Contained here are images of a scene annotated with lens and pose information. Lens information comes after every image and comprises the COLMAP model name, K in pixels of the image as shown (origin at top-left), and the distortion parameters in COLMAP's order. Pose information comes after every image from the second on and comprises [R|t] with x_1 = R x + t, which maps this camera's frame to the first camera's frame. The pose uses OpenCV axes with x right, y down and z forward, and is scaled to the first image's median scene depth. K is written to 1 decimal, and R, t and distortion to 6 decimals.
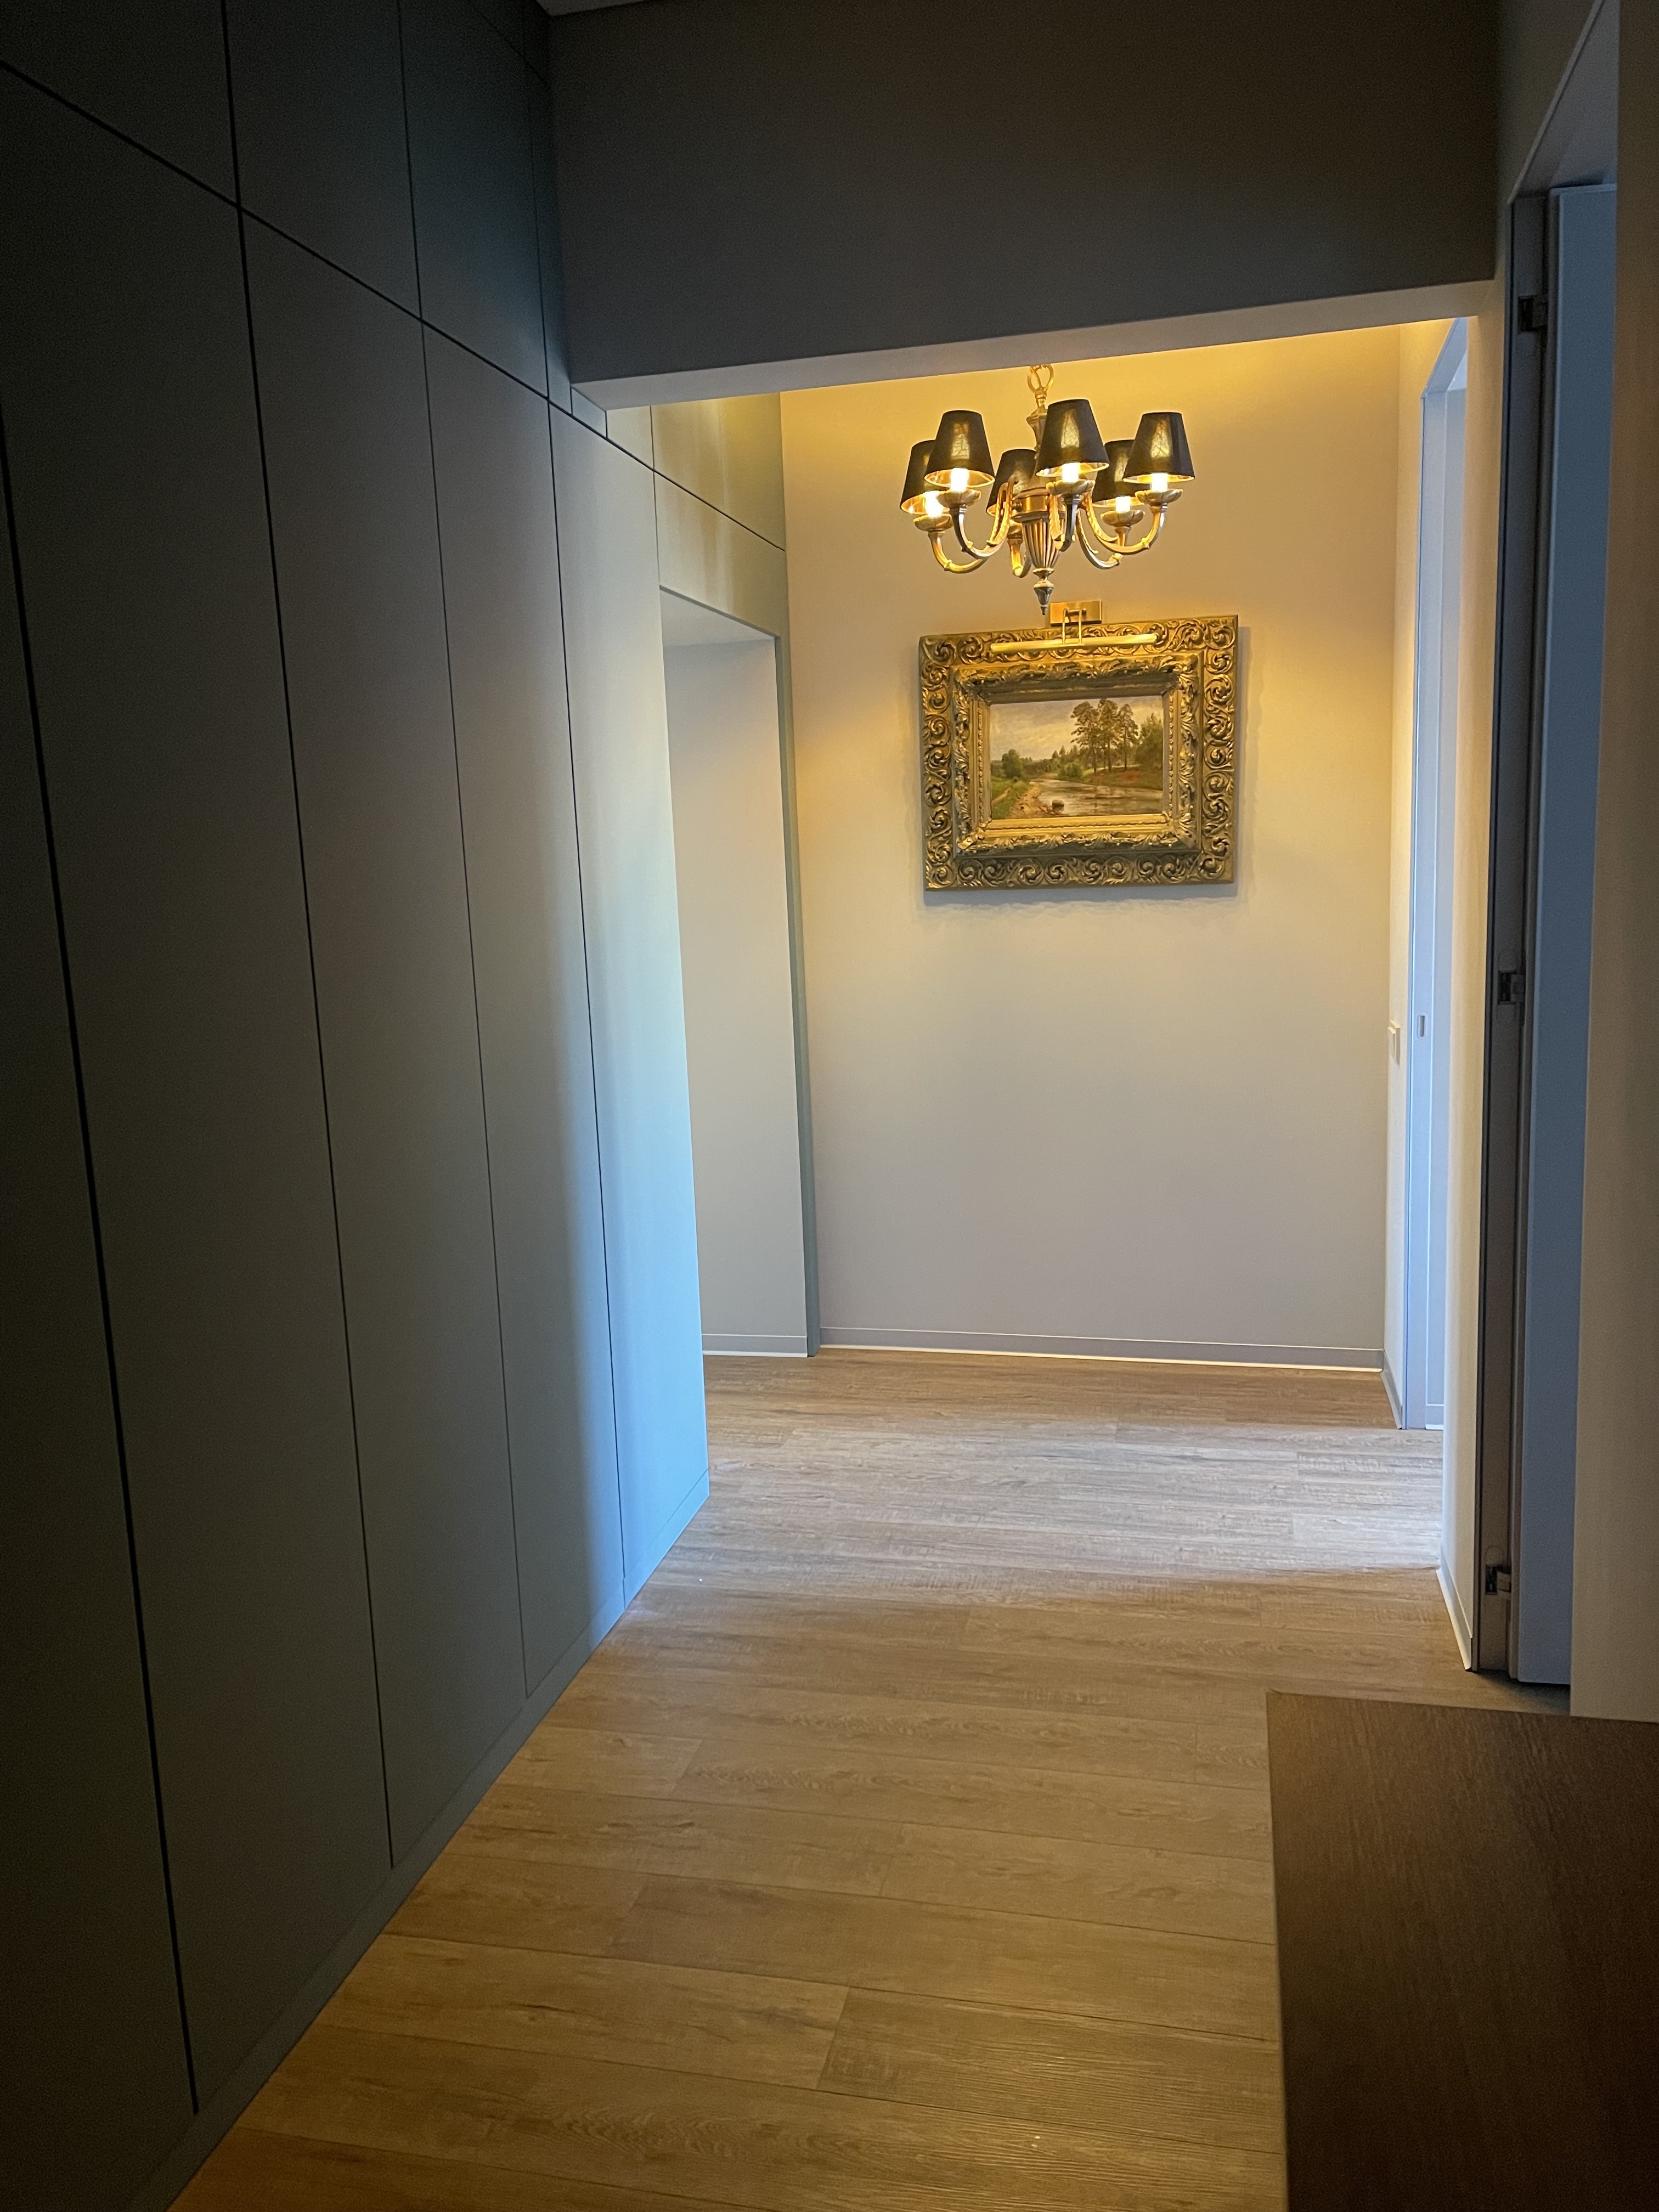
lens RADIAL K [[1676.9, 0, 829.5], [0, 1676.9, 1106.0], [0, 0, 1]] dist [-0.002473, -0.009179]
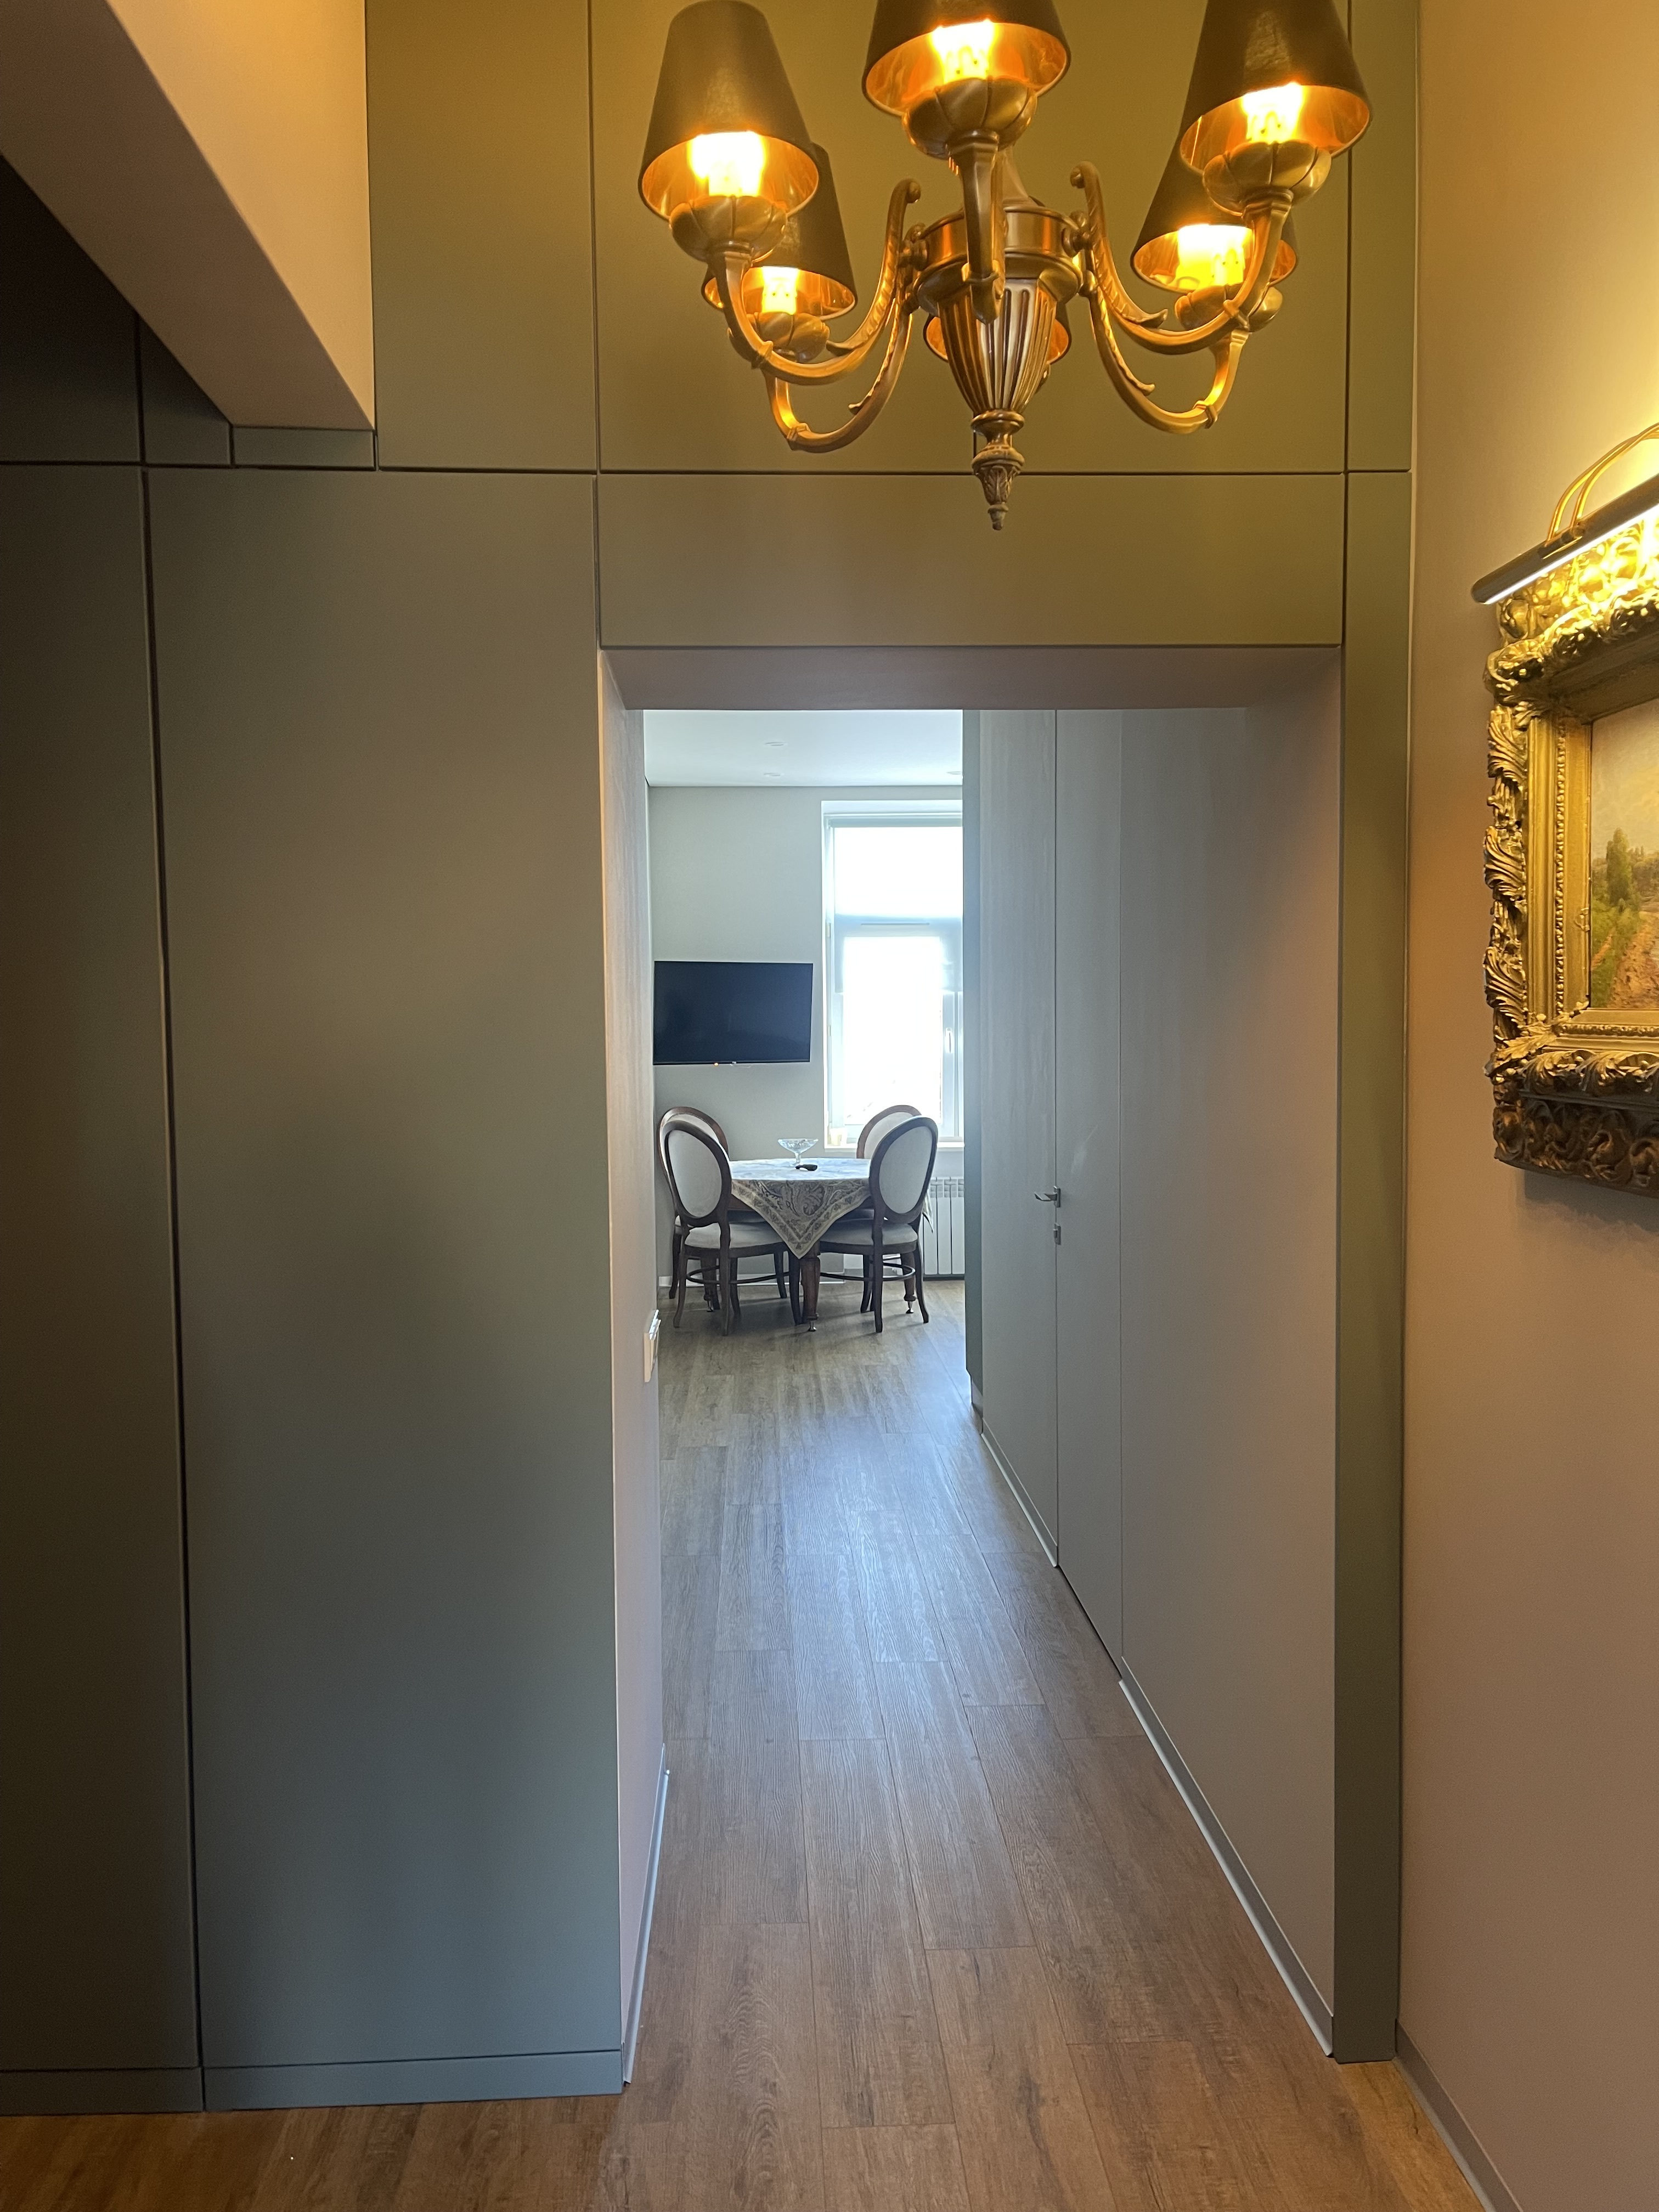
lens RADIAL K [[1676.9, 0, 829.5], [0, 1676.9, 1106.0], [0, 0, 1]] dist [-0.002473, -0.009179]
pose [[0.268449, 0.076651, -0.960239, 0.443516], [-0.151896, 0.987727, 0.036380, -0.138638], [0.951243, 0.136090, 0.276798, 0.741820]]
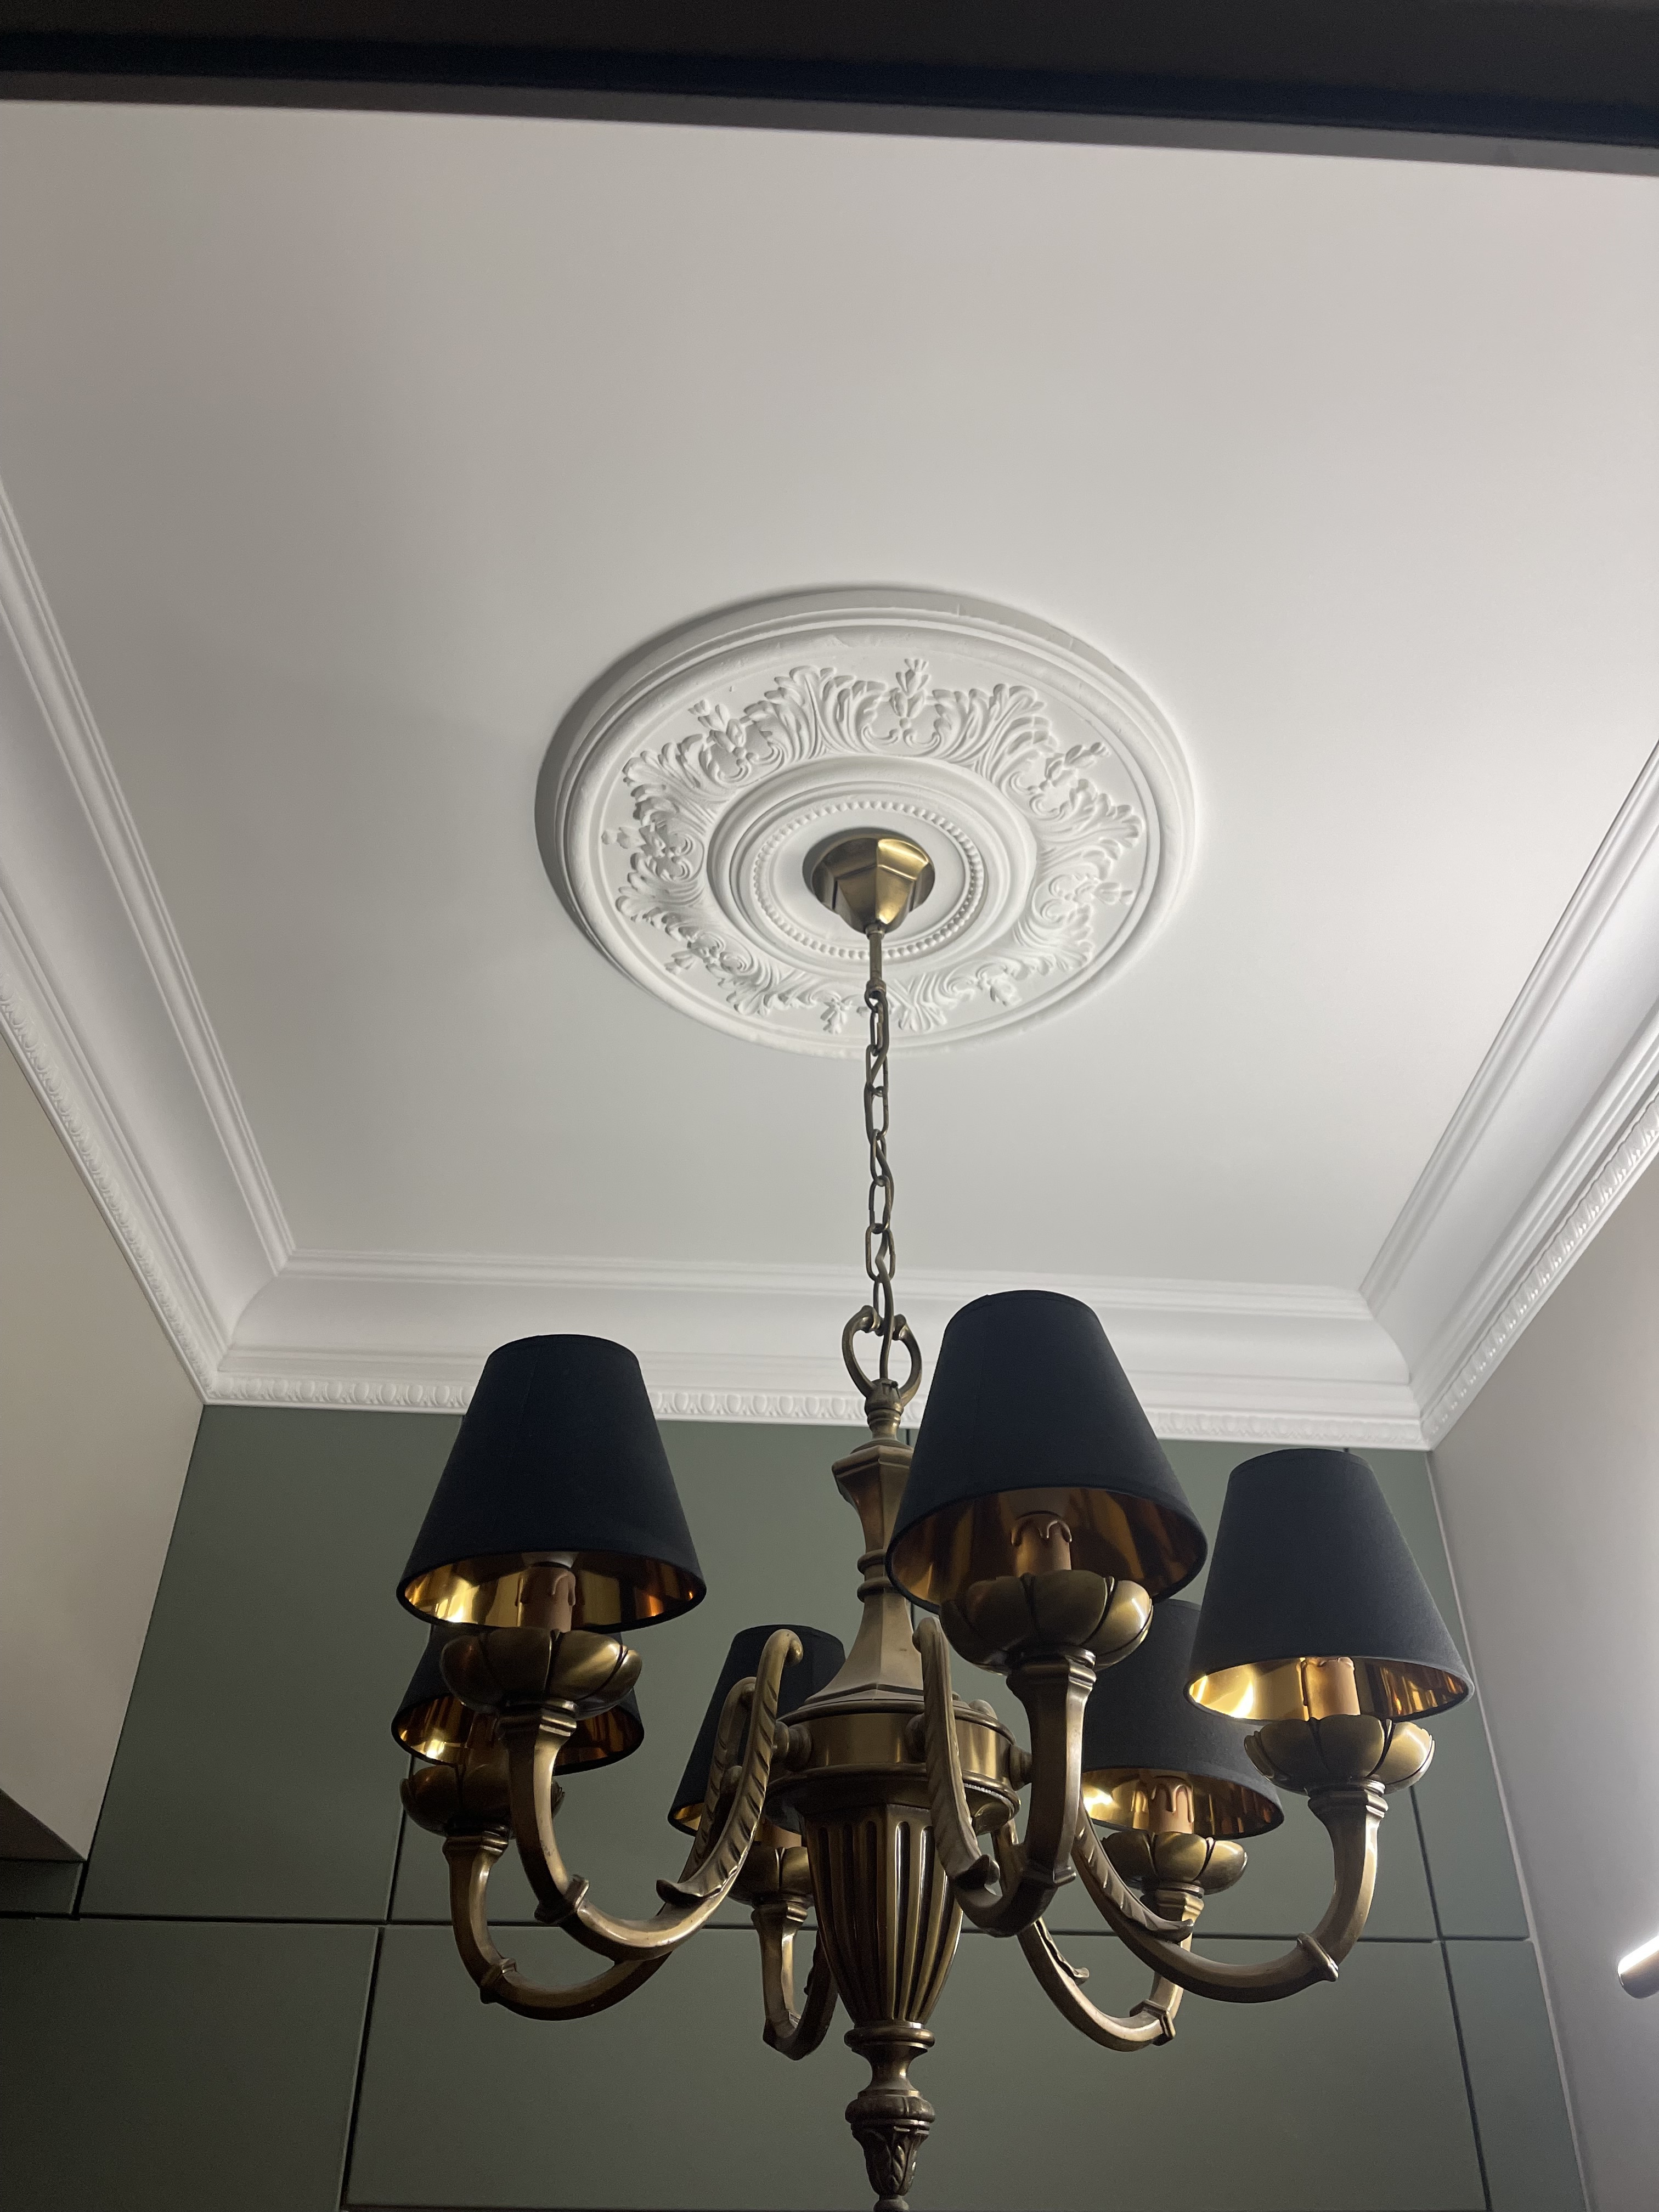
lens RADIAL K [[1676.9, 0, 829.5], [0, 1676.9, 1106.0], [0, 0, 1]] dist [-0.002473, -0.009179]
pose [[0.990879, 0.117603, 0.065784, 0.075439], [-0.036376, 0.703514, -0.709750, -0.206572], [-0.129749, 0.700884, 0.701375, 0.631697]]
